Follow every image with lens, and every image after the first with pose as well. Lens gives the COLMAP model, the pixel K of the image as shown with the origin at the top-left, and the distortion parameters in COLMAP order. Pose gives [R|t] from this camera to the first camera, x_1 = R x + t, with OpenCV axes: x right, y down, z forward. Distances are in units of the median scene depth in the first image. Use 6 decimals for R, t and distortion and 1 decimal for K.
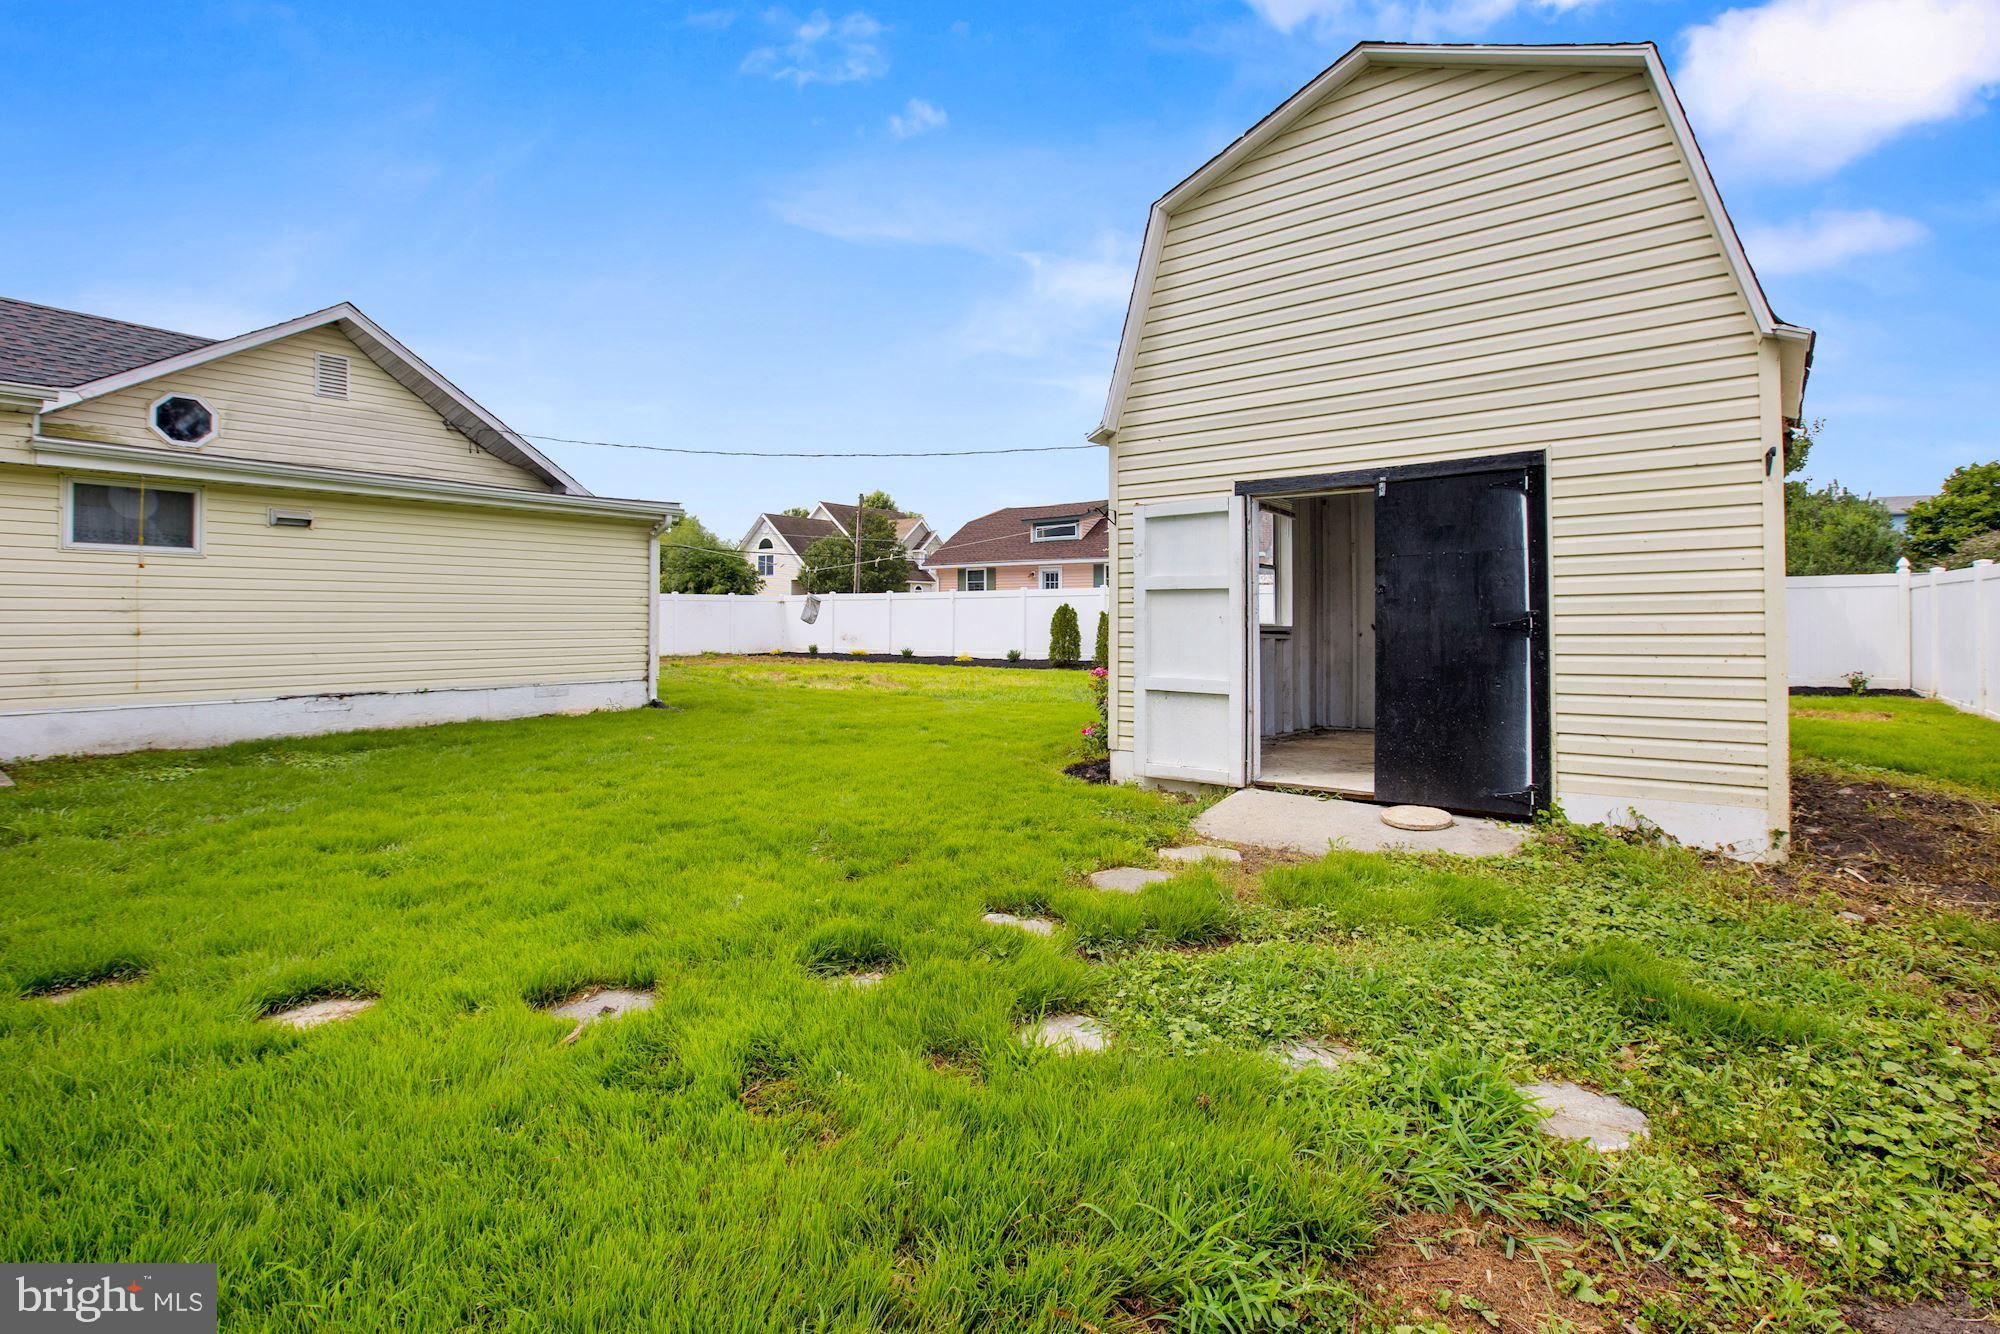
lens RADIAL K [[978.7, 0, 1009.0], [0, 978.7, 603.2], [0, 0, 1]] dist [0.000020, 0.001335]
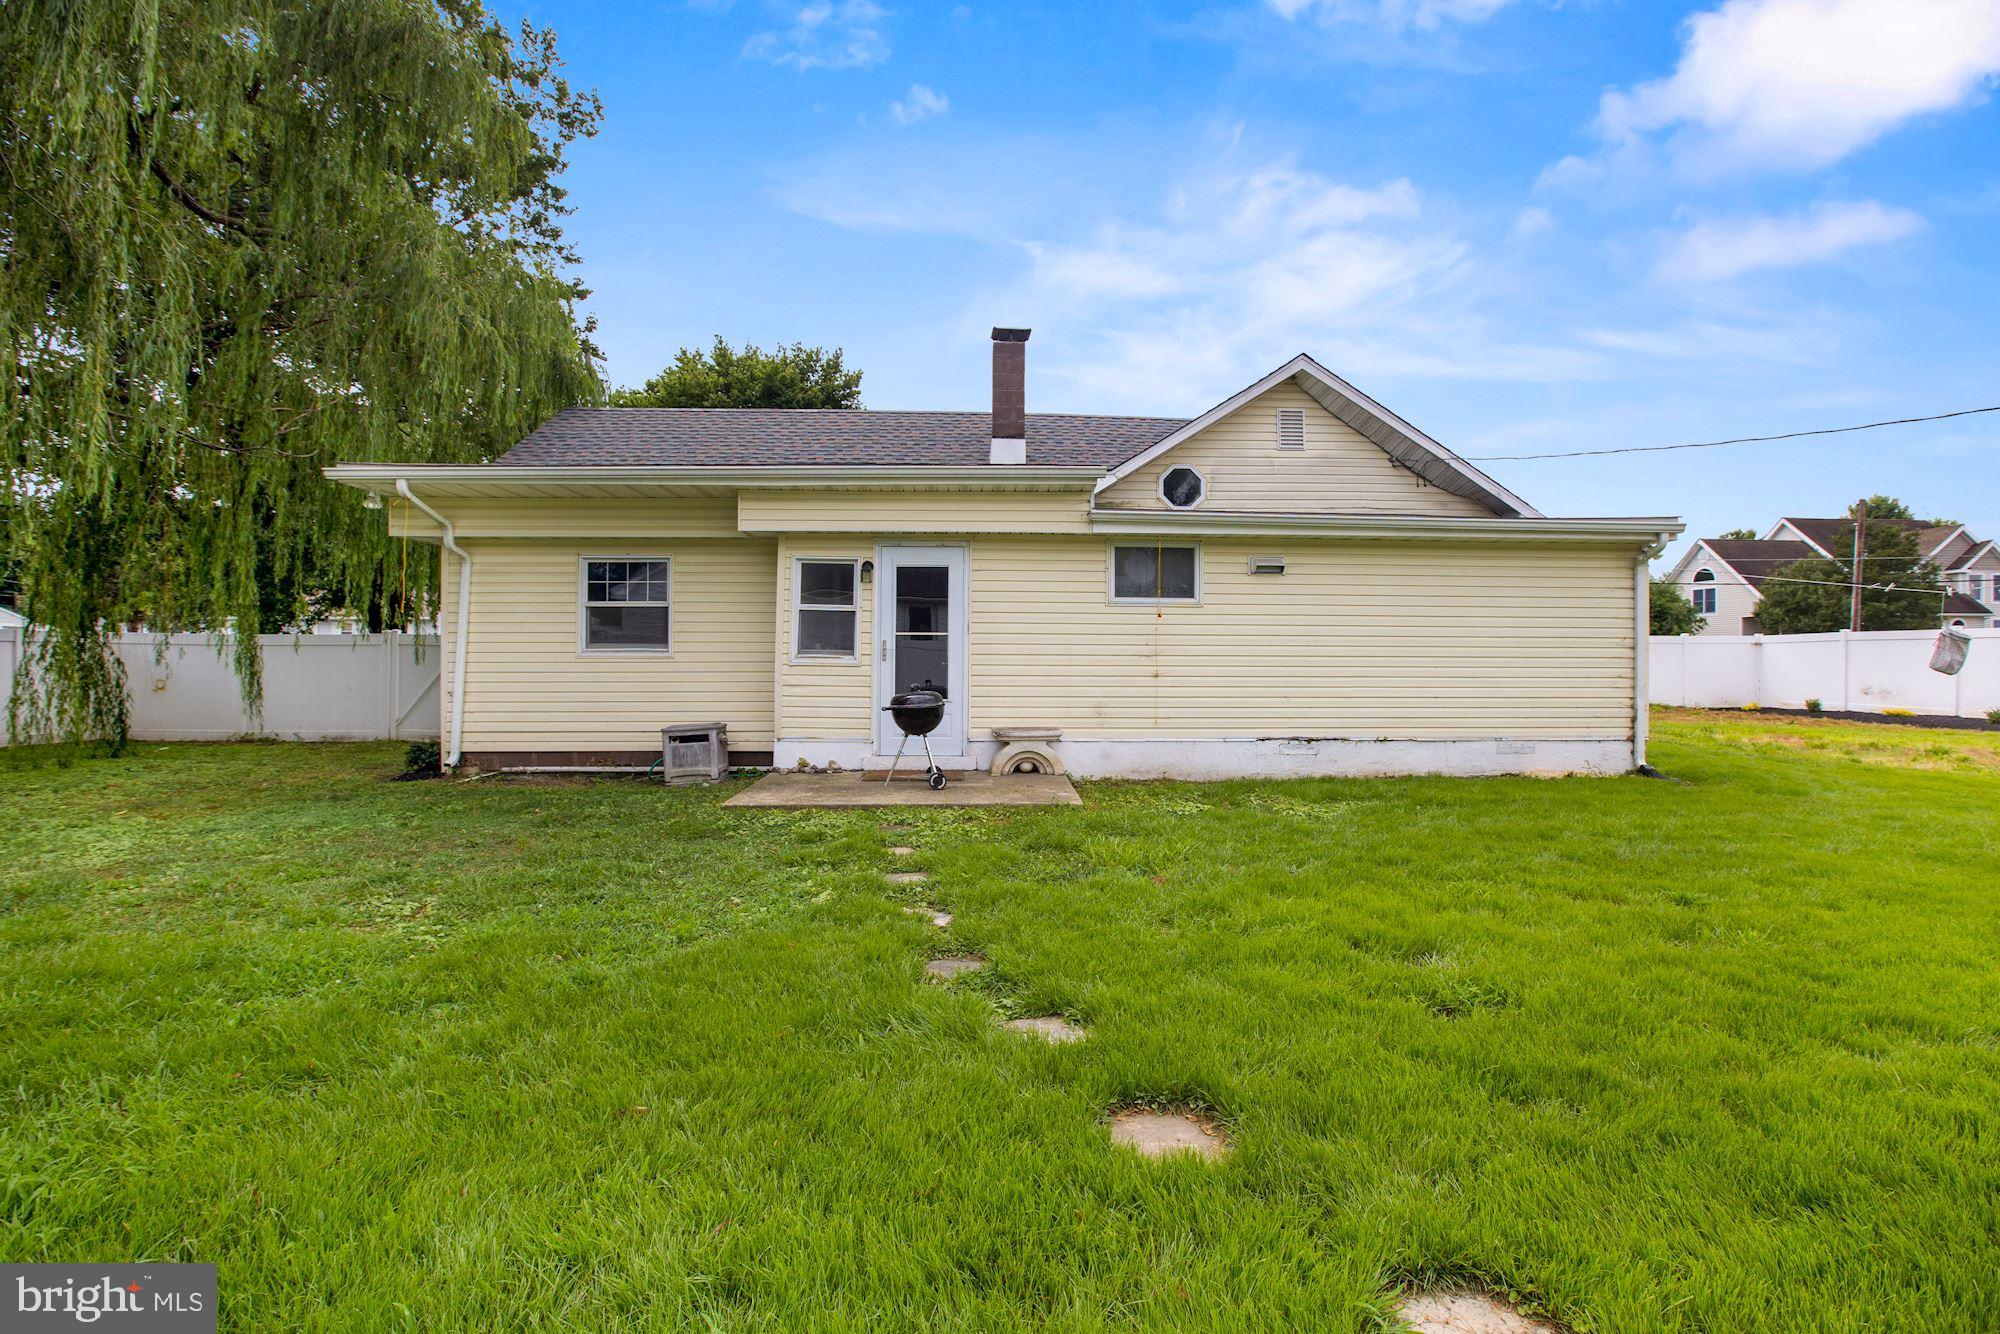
lens RADIAL K [[938.5, 0, 1000.0], [0, 938.5, 667.0], [0, 0, 1]] dist [-0.019177, 0.010164]
pose [[0.648825, 0.007112, -0.760905, -0.146333], [0.007859, 0.999840, 0.016047, 0.001697], [0.760897, -0.016392, 0.648665, 0.127778]]
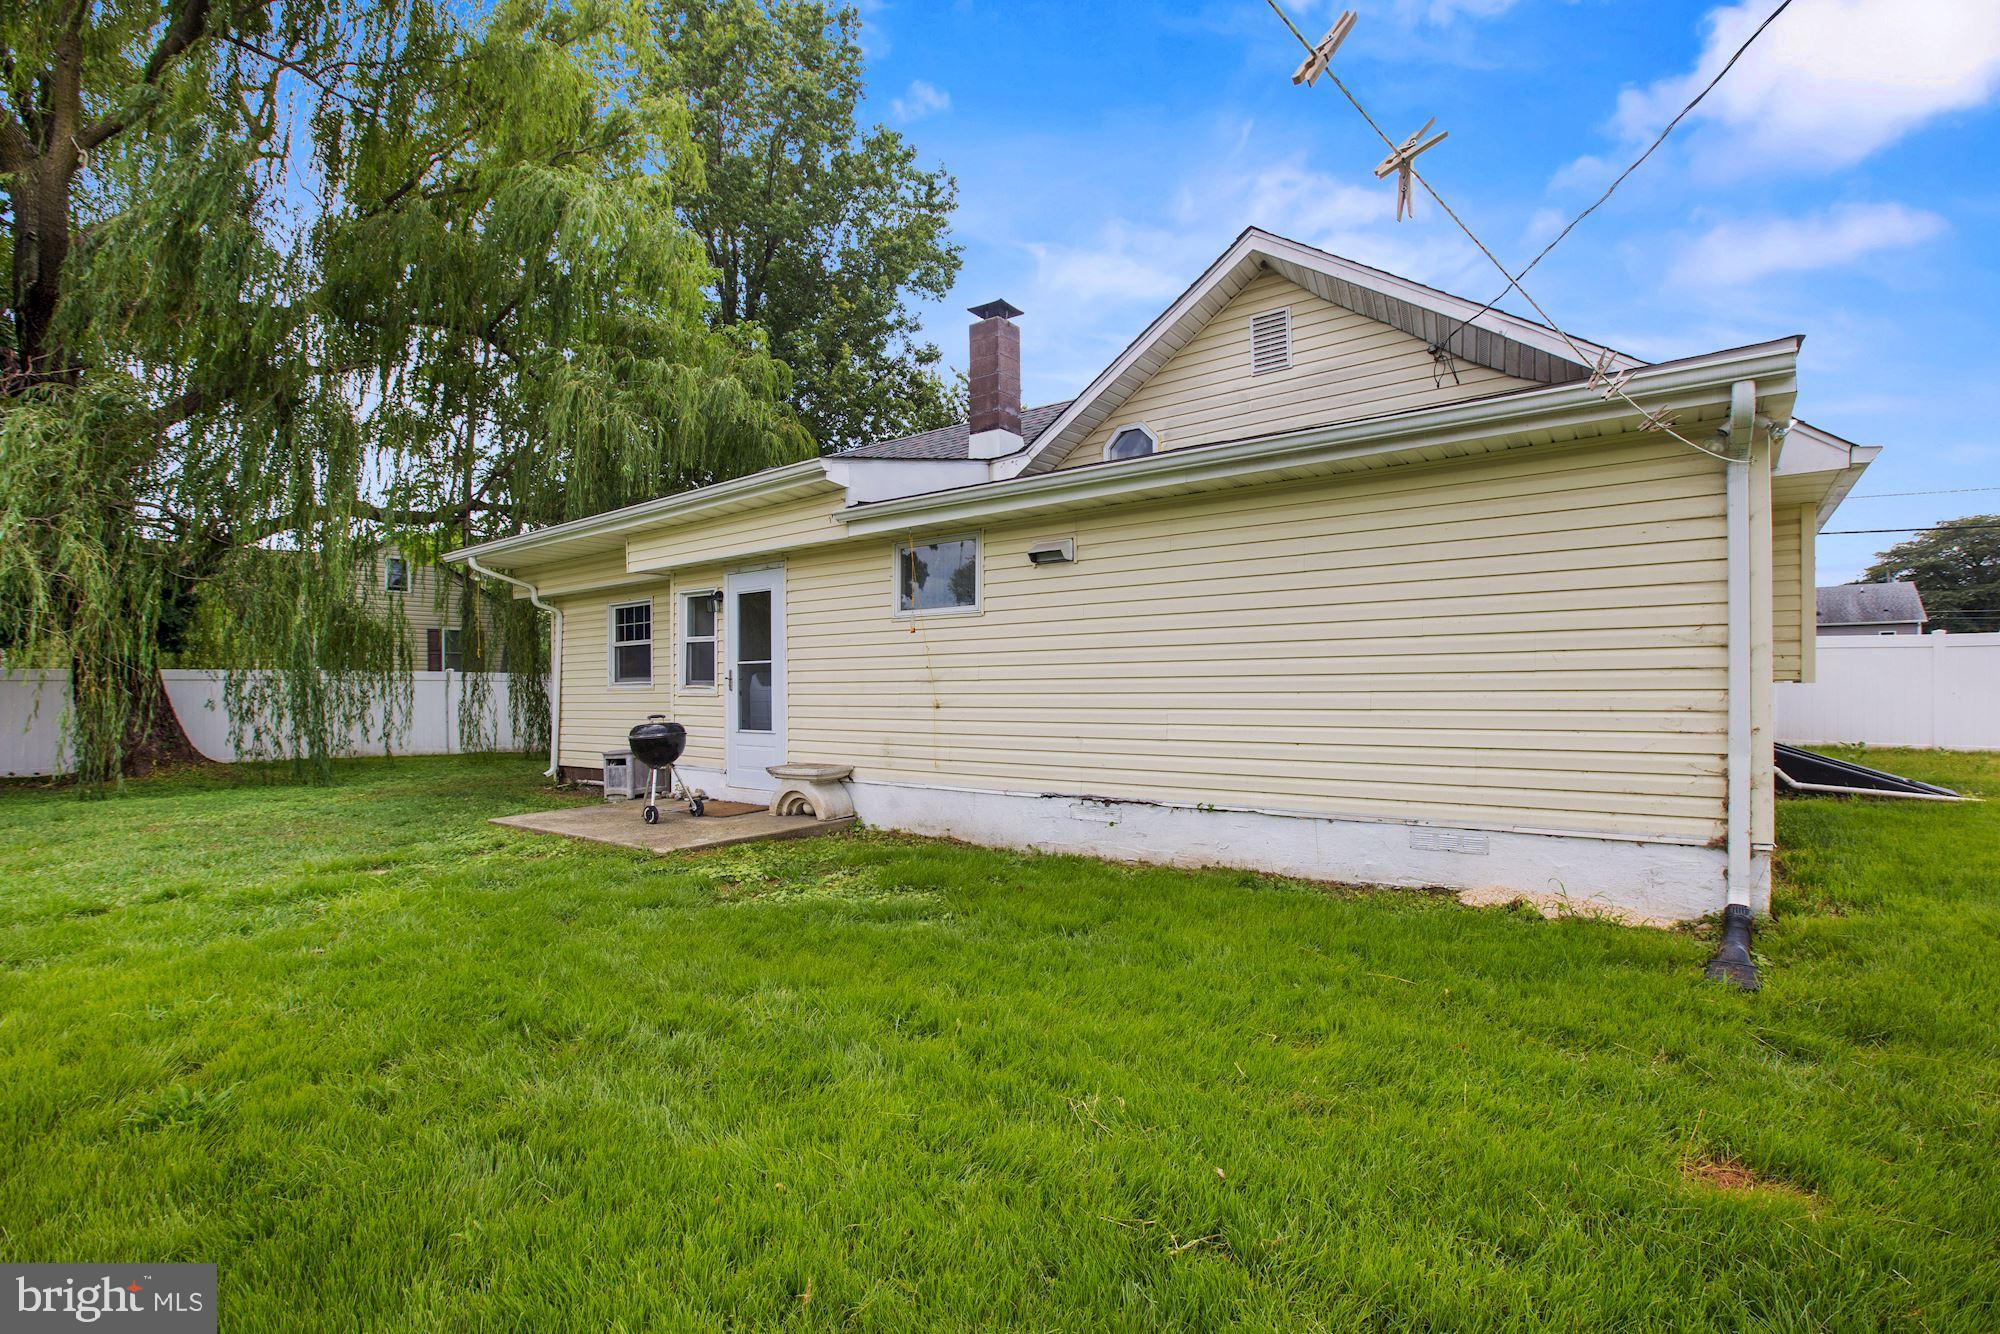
lens RADIAL K [[933.2, 0, 1000.0], [0, 933.2, 667.0], [0, 0, 1]] dist [-0.003311, -0.000151]
pose [[0.007400, -0.020564, -0.999761, -0.027466], [0.027484, 0.999415, -0.020353, 0.011494], [0.999595, -0.027327, 0.007961, 0.855182]]
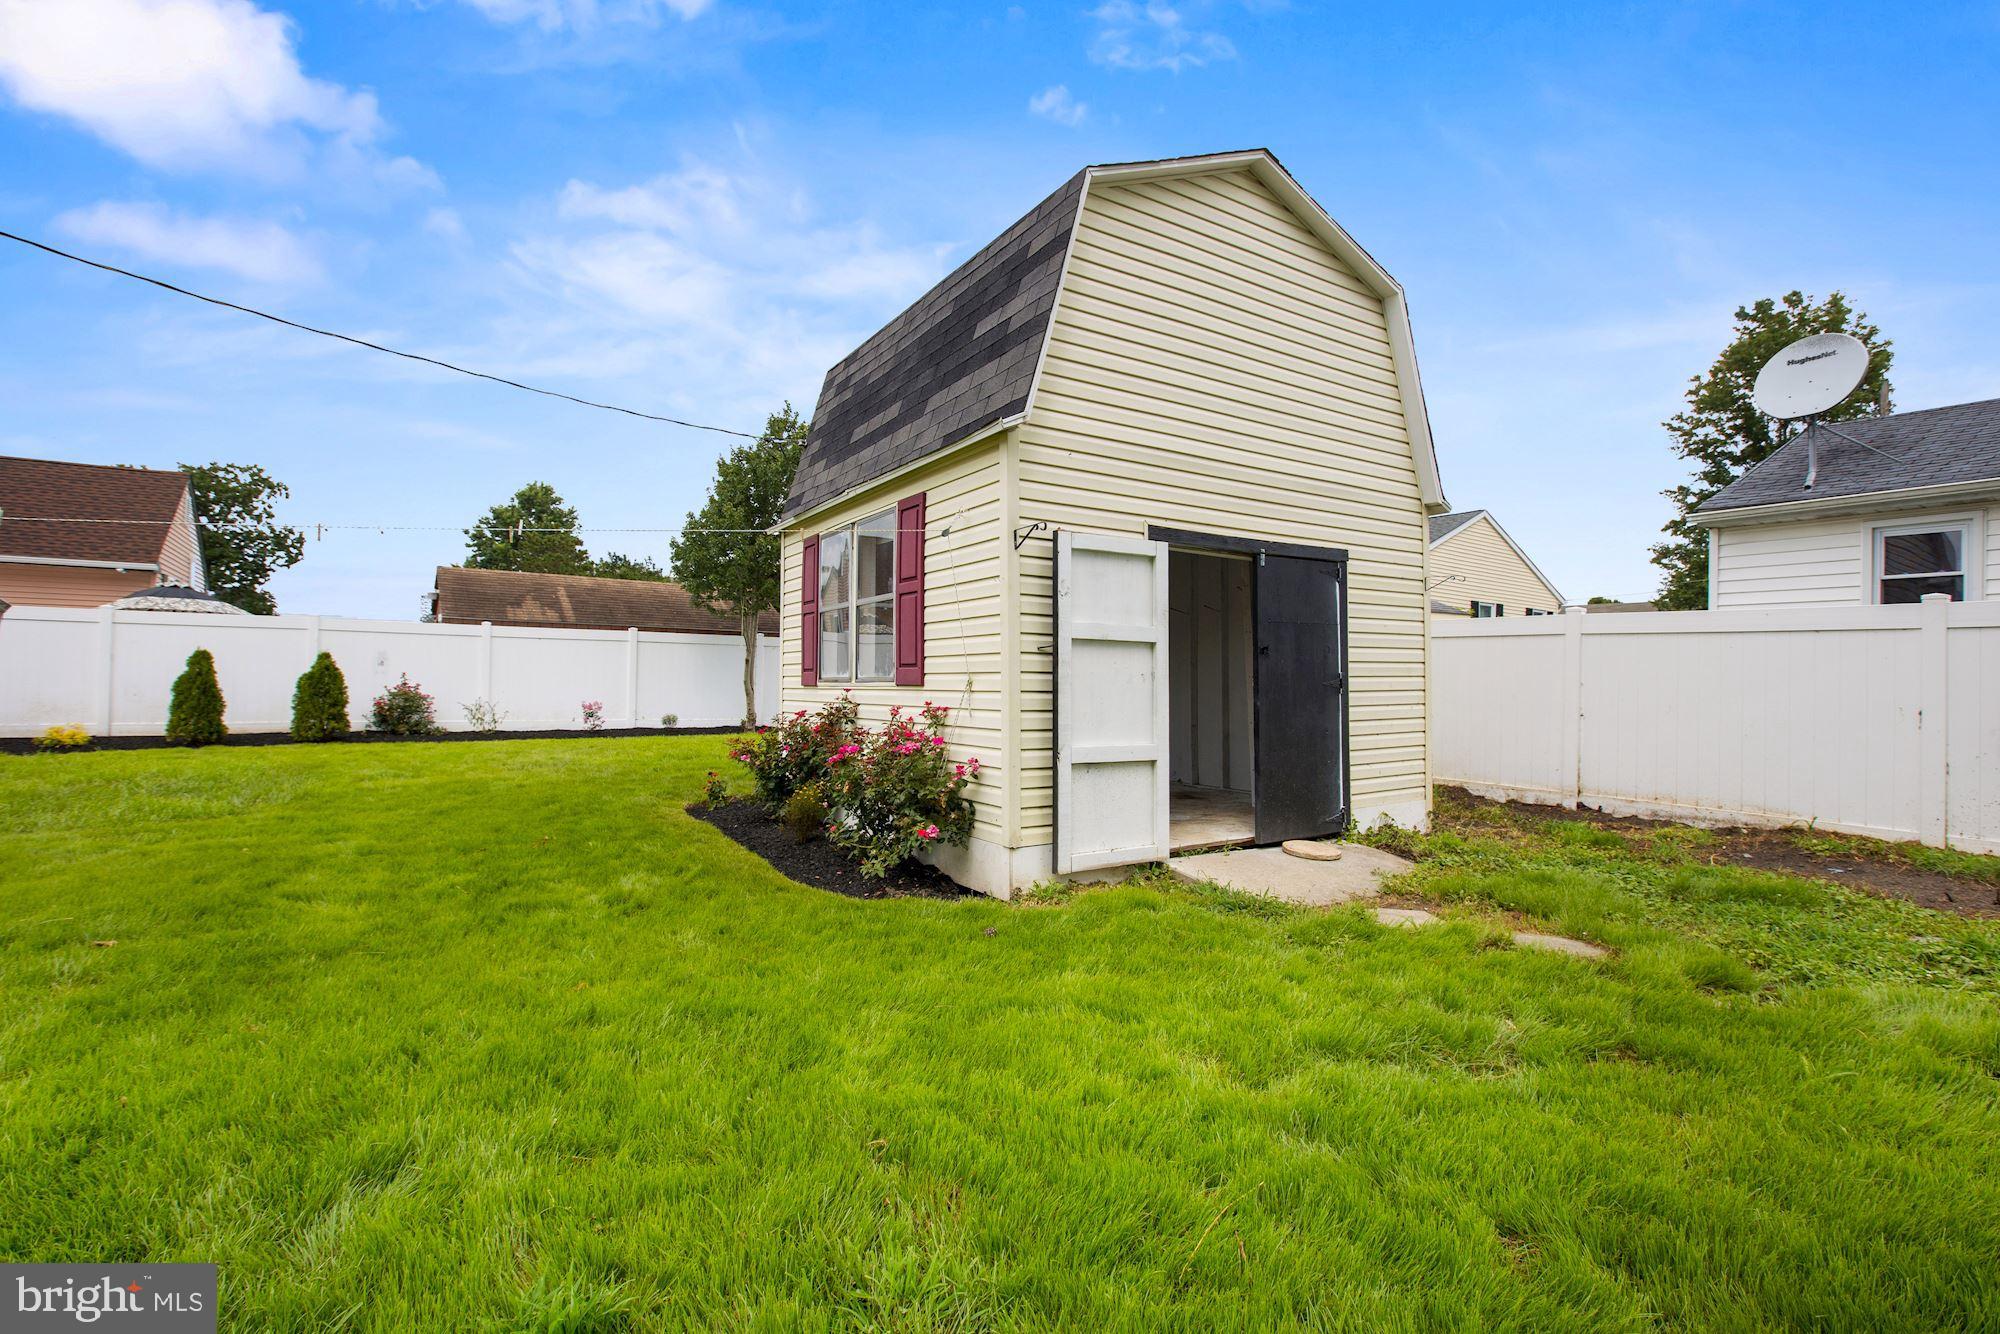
lens RADIAL K [[923.6, 0, 1003.4], [0, 923.6, 657.8], [0, 0, 1]] dist [-0.057479, 0.023070]
pose [[0.296206, 0.024421, 0.954812, -0.383165], [-0.030611, 0.999402, -0.016066, 0.010911], [-0.954633, -0.024469, 0.296777, 0.543983]]
